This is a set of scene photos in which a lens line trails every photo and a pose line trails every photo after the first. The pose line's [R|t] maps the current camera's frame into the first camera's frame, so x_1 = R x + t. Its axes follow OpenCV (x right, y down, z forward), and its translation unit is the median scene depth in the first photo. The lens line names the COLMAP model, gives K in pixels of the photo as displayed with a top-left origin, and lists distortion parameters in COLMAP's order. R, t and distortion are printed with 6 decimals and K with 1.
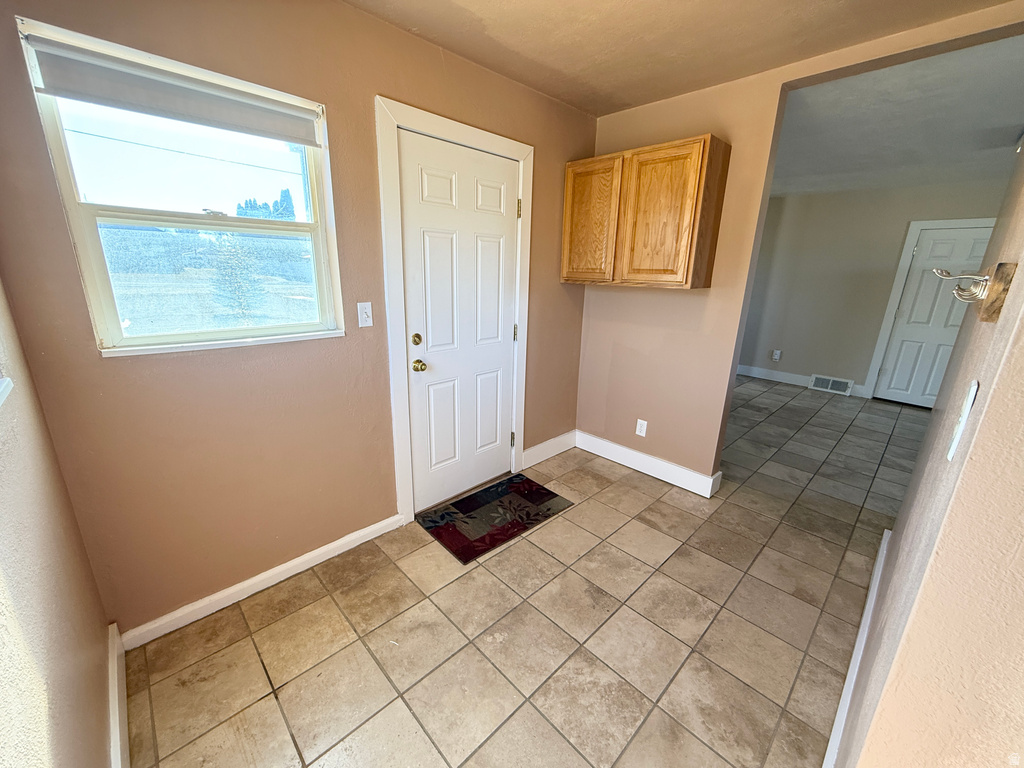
lens RADIAL K [[407.5, 0, 511.3], [0, 407.5, 381.5], [0, 0, 1]] dist [0.003117, 0.000439]
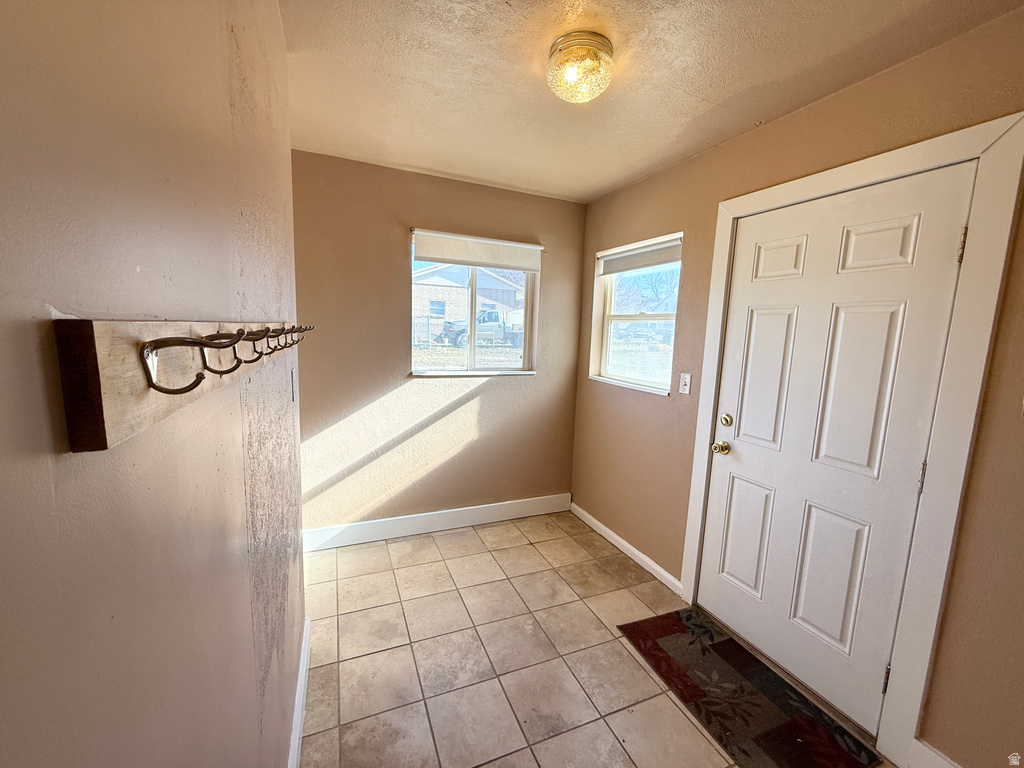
lens RADIAL K [[407.5, 0, 510.0], [0, 407.5, 386.3], [0, 0, 1]] dist [0.003117, 0.000439]
pose [[-0.352597, 0.089381, -0.931497, 0.990537], [-0.299851, 0.932149, 0.202945, -0.263598], [0.886434, 0.350869, -0.301872, 0.985121]]
